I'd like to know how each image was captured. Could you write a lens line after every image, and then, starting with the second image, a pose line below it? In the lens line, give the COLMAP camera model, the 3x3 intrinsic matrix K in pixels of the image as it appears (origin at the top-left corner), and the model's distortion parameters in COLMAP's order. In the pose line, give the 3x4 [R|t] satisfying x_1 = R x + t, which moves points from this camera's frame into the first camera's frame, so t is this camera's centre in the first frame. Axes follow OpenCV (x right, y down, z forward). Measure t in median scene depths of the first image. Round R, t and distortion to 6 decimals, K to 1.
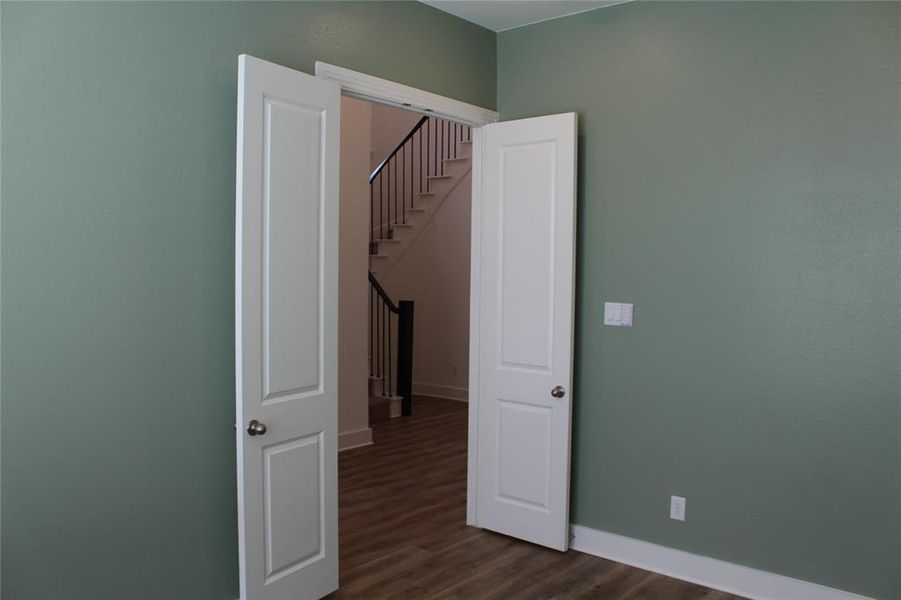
lens RADIAL K [[749.6, 0, 451.9], [0, 749.6, 300.8], [0, 0, 1]] dist [-0.135535, 0.000604]
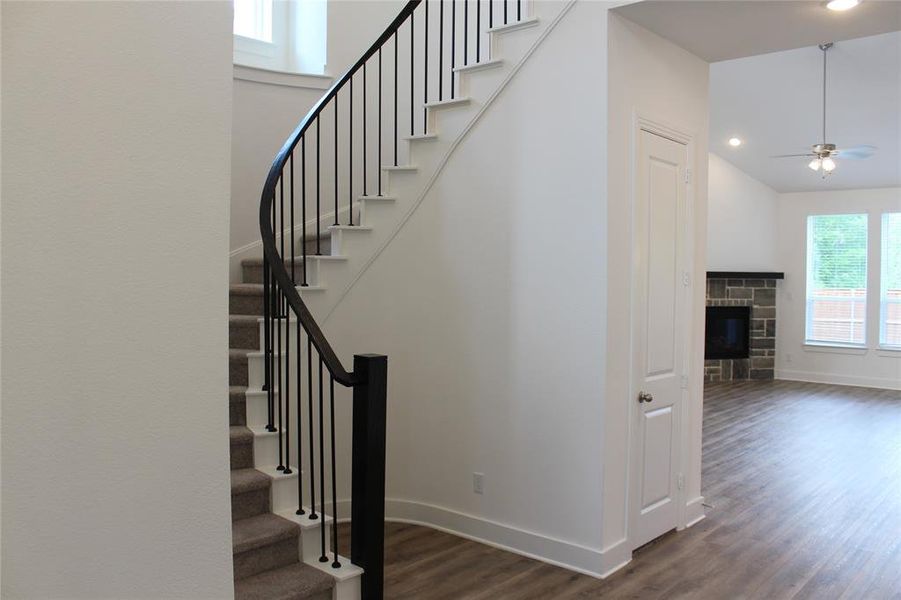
lens RADIAL K [[749.6, 0, 447.3], [0, 749.6, 299.9], [0, 0, 1]] dist [-0.135535, 0.000604]
pose [[0.999469, -0.000761, -0.032575, -0.000524], [0.000443, 0.999952, -0.009770, -0.026590], [0.032581, 0.009750, 0.999422, 0.500837]]
